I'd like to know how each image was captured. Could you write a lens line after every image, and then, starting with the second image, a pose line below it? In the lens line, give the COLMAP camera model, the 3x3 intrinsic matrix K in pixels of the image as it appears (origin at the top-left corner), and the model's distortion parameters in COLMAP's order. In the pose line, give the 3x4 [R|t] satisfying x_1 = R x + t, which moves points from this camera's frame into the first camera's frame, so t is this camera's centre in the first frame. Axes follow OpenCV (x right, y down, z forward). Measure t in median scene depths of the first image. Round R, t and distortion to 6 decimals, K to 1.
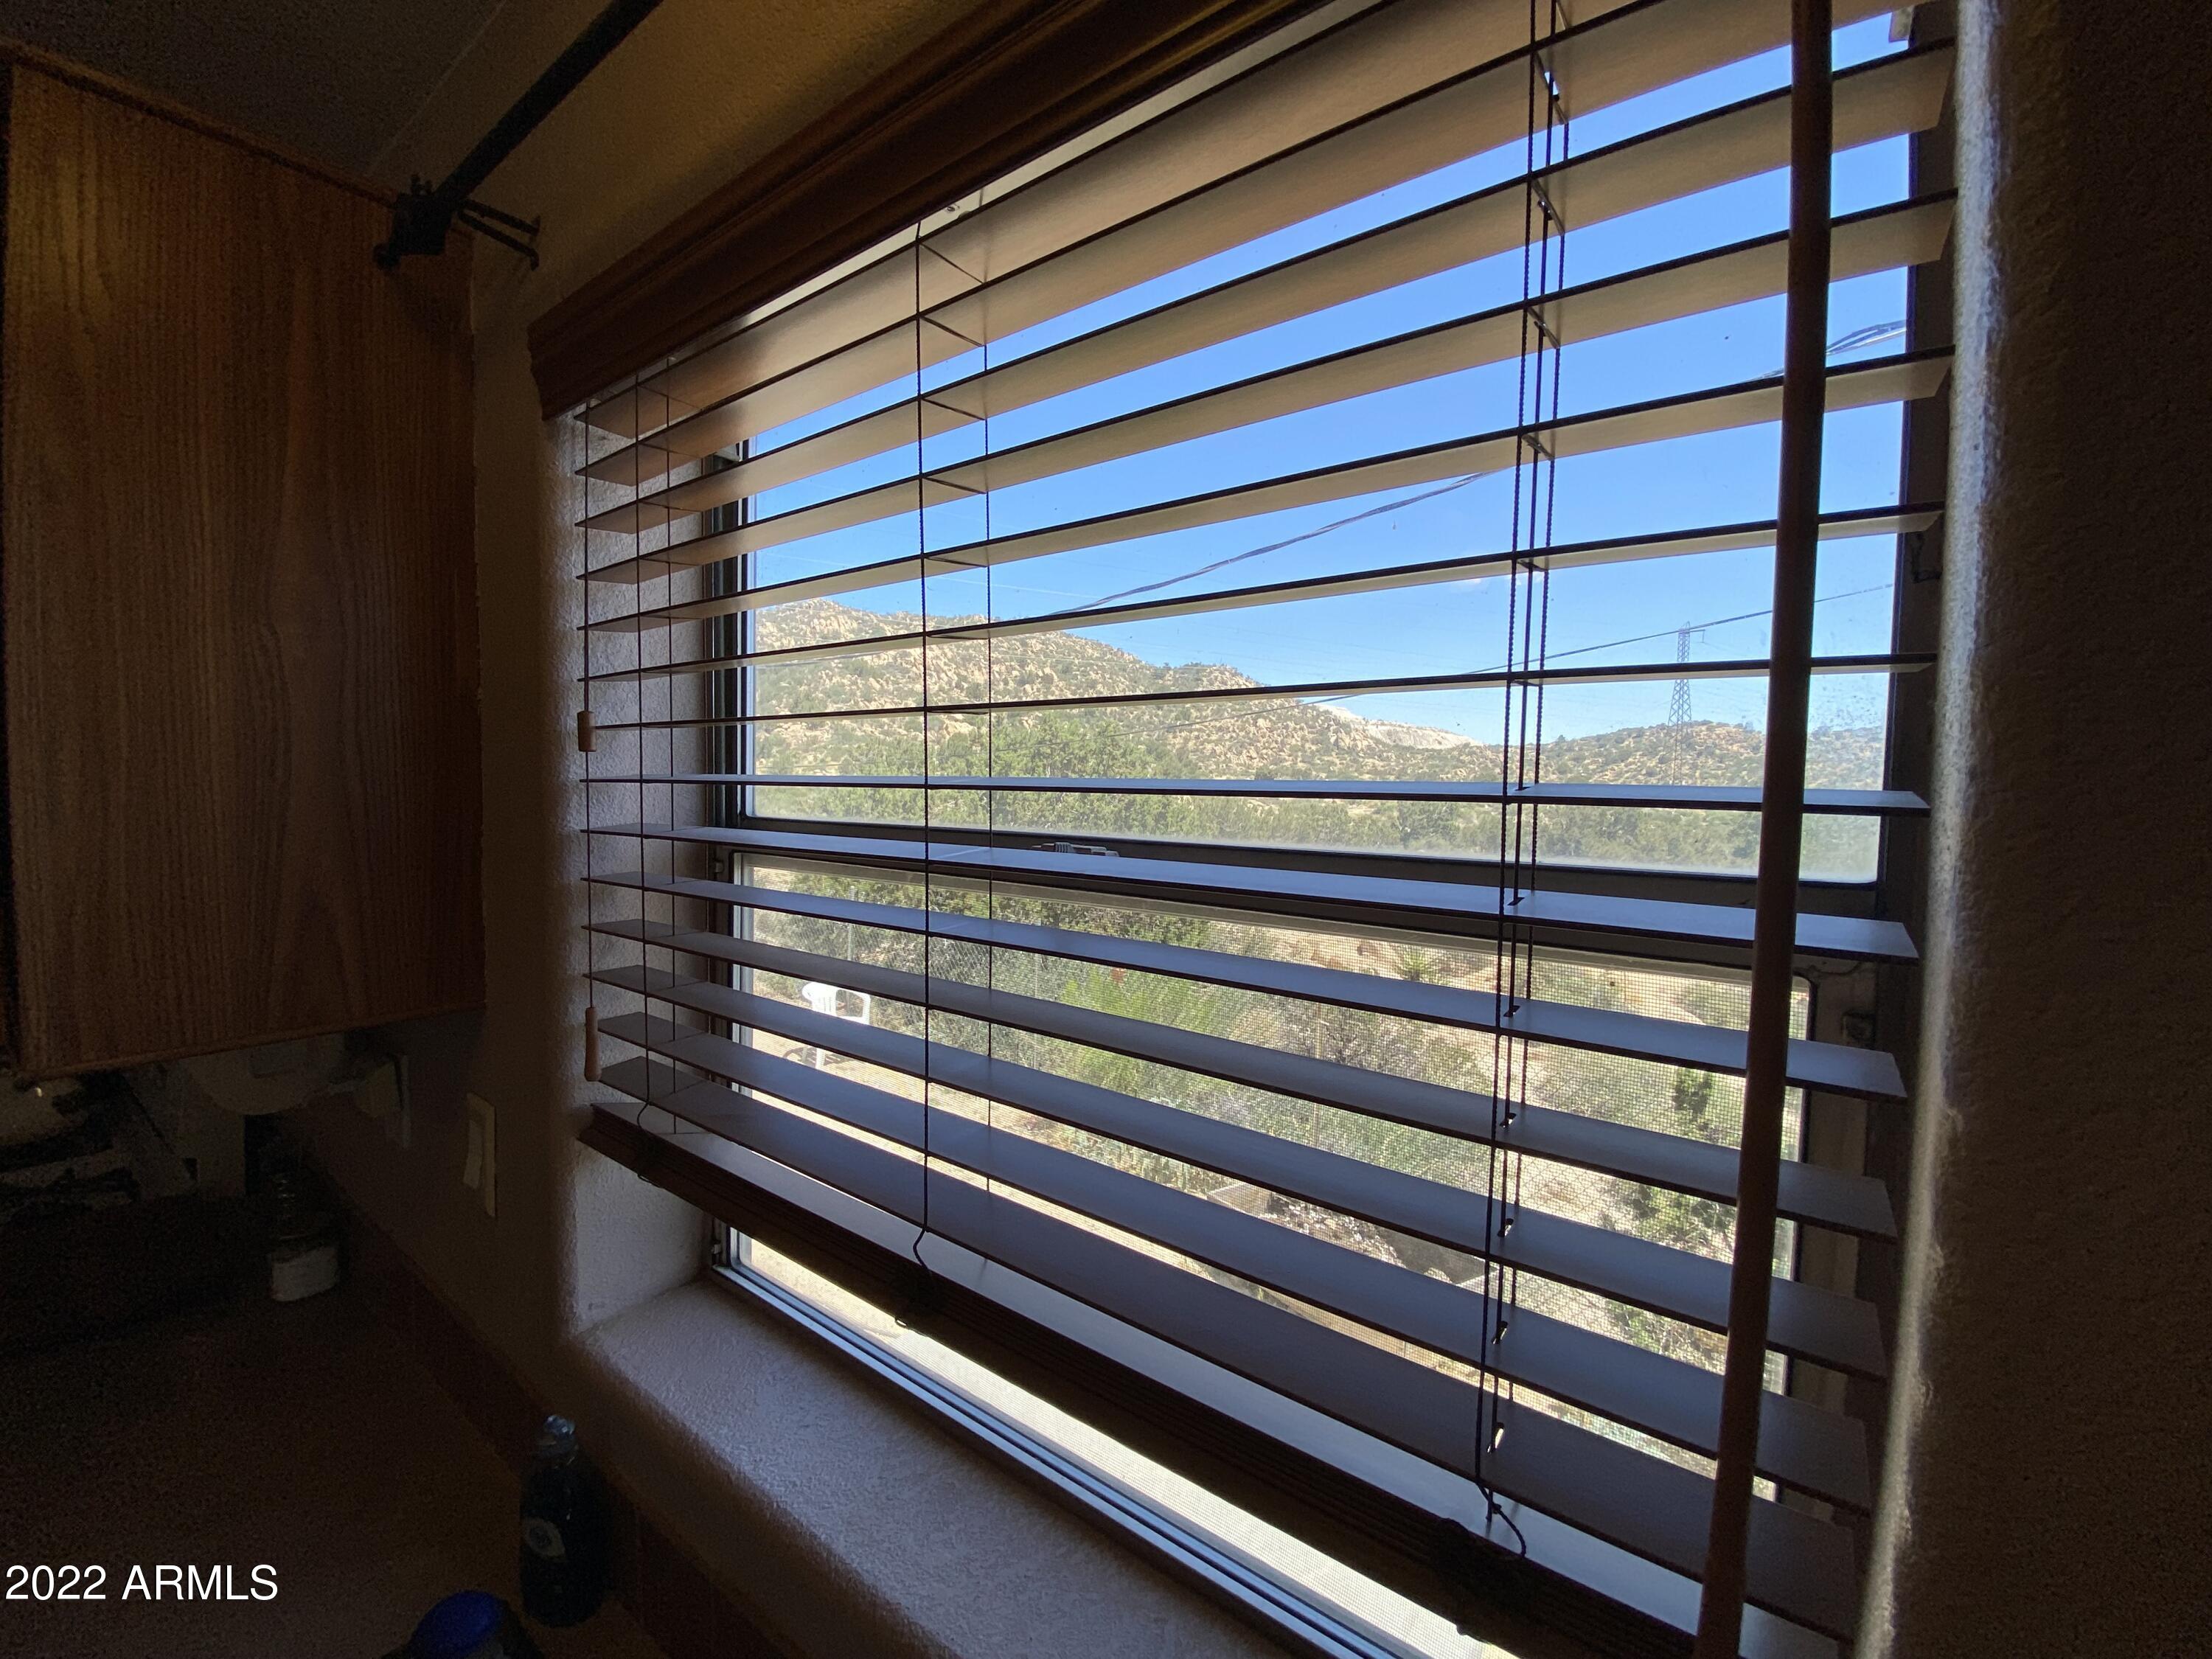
lens RADIAL K [[893.0, 0, 1063.2], [0, 893.0, 818.9], [0, 0, 1]] dist [-0.001658, -0.000169]
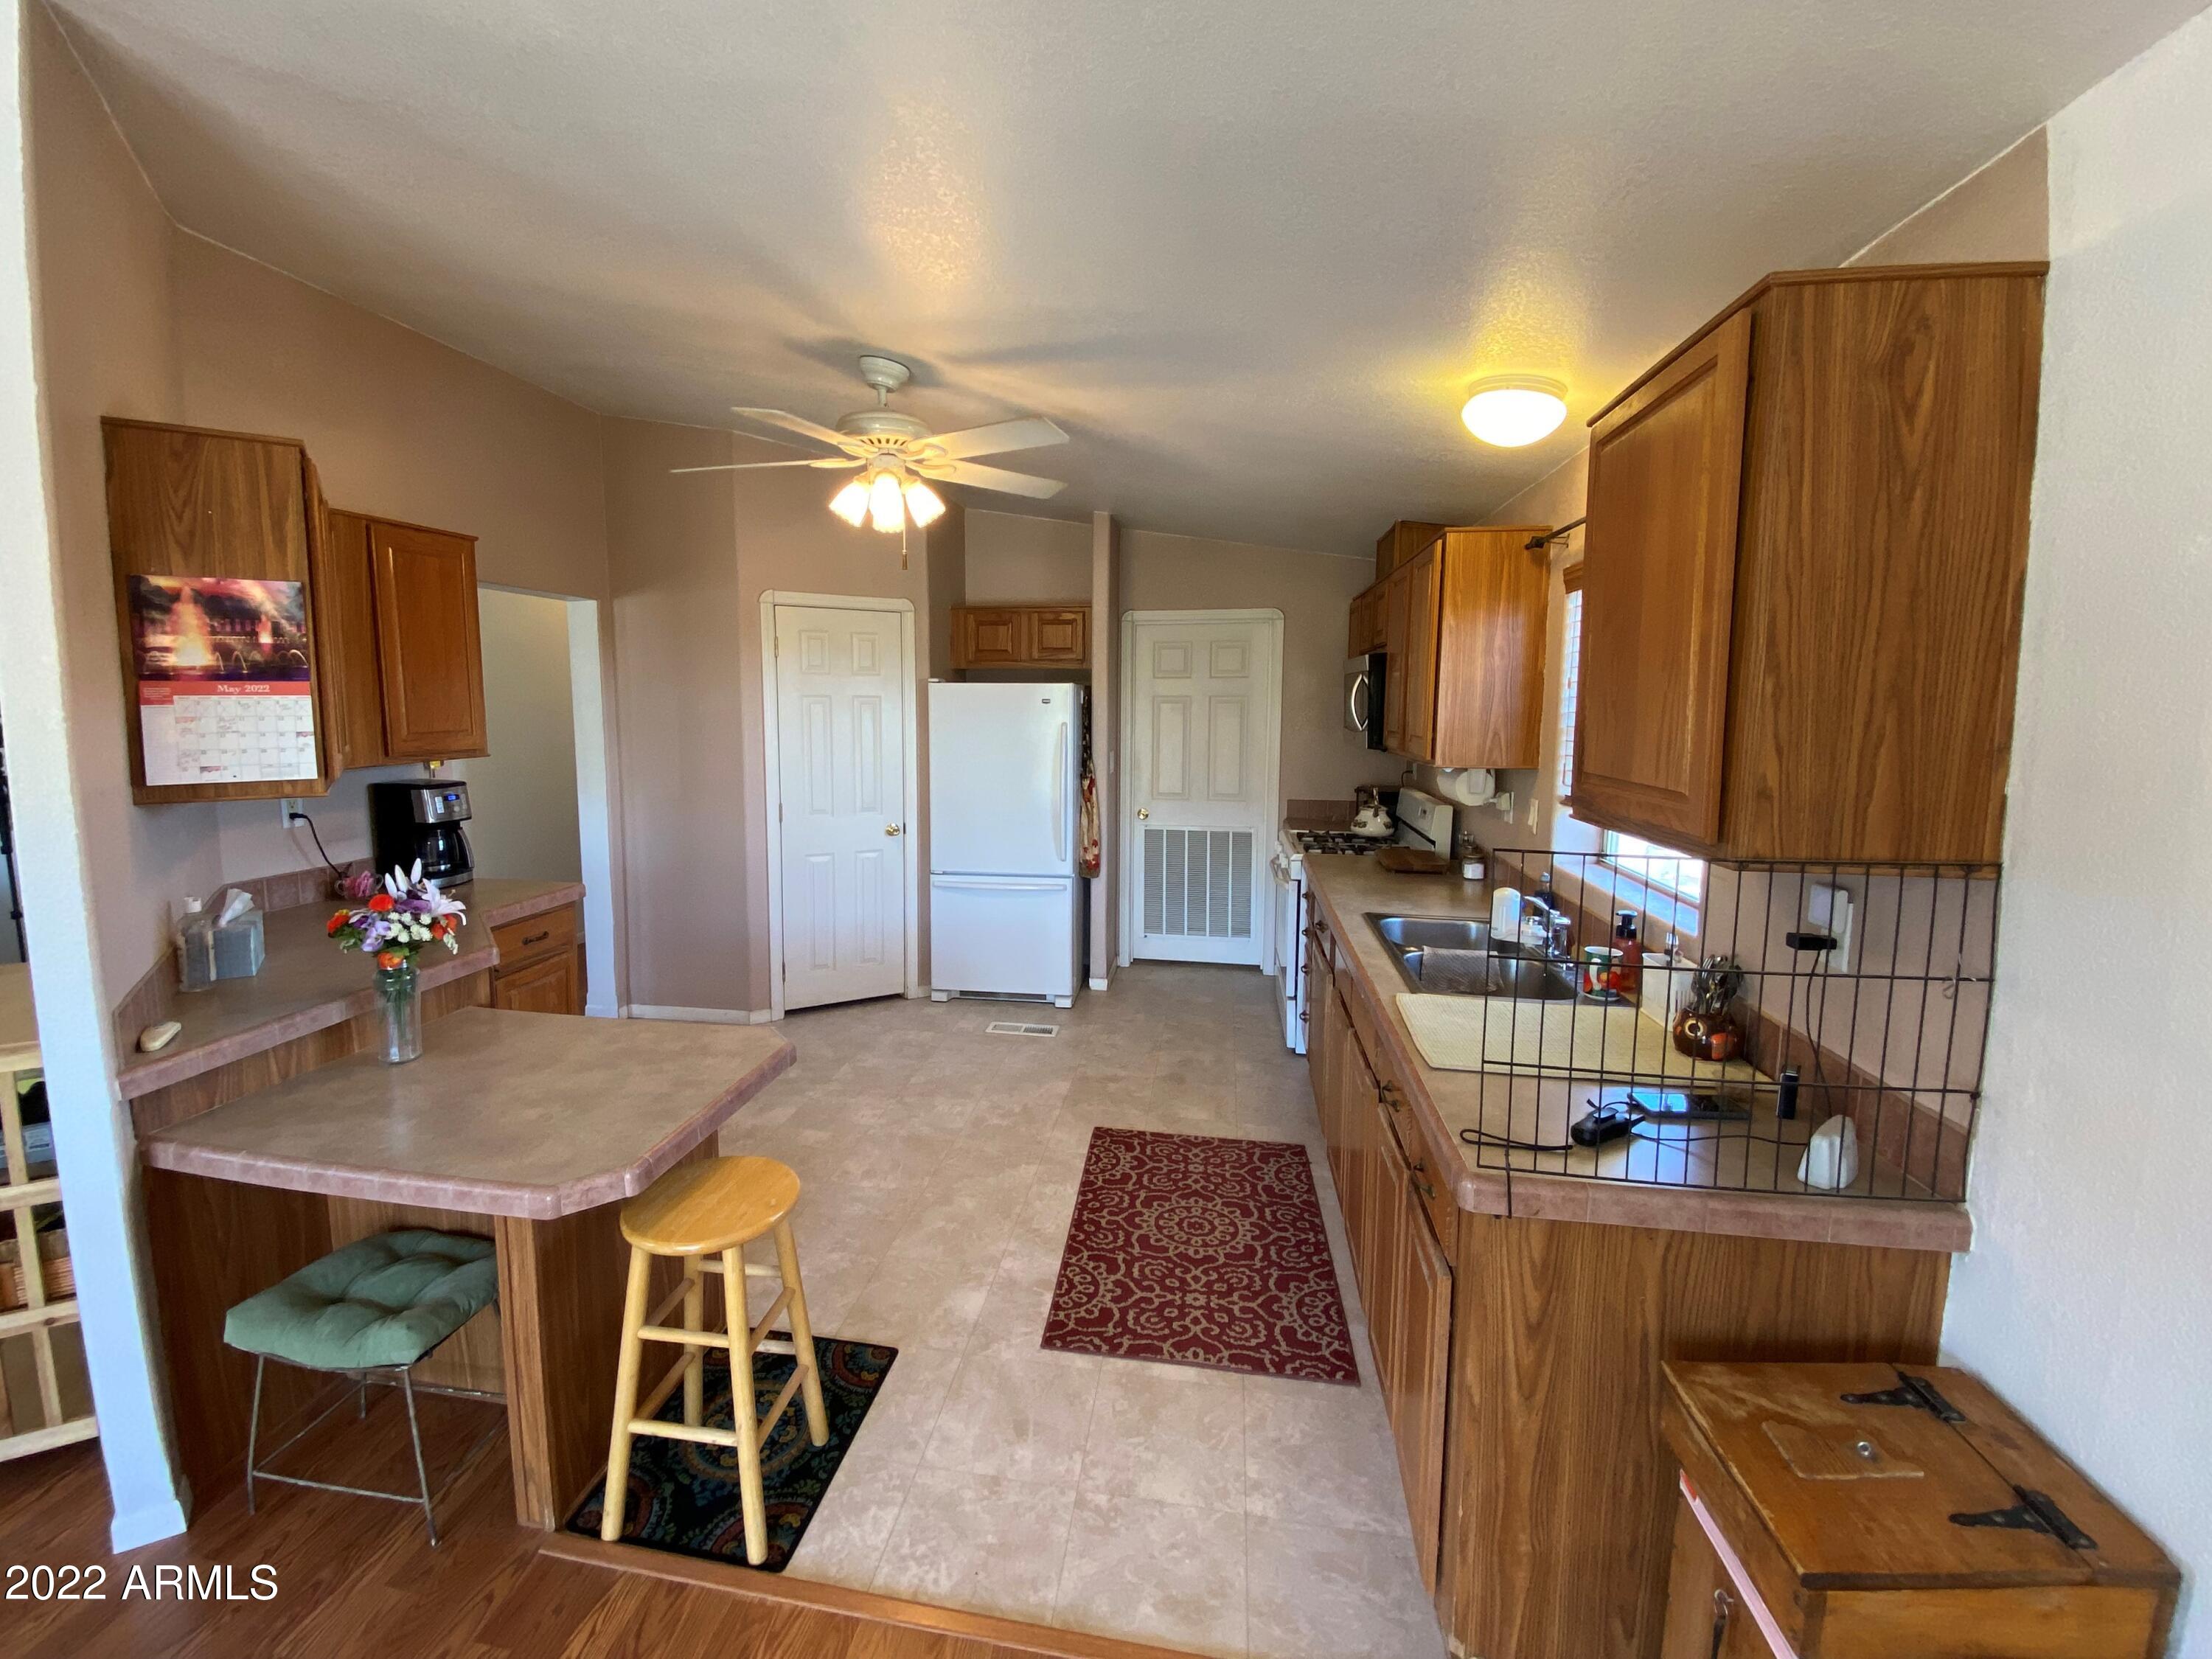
lens RADIAL K [[893.0, 0, 1063.2], [0, 893.0, 818.9], [0, 0, 1]] dist [-0.001658, -0.000169]
pose [[0.460543, 0.101605, -0.881803, 1.643316], [-0.028299, 0.994603, 0.099822, 0.138465], [0.887186, -0.021018, 0.460932, -2.321644]]
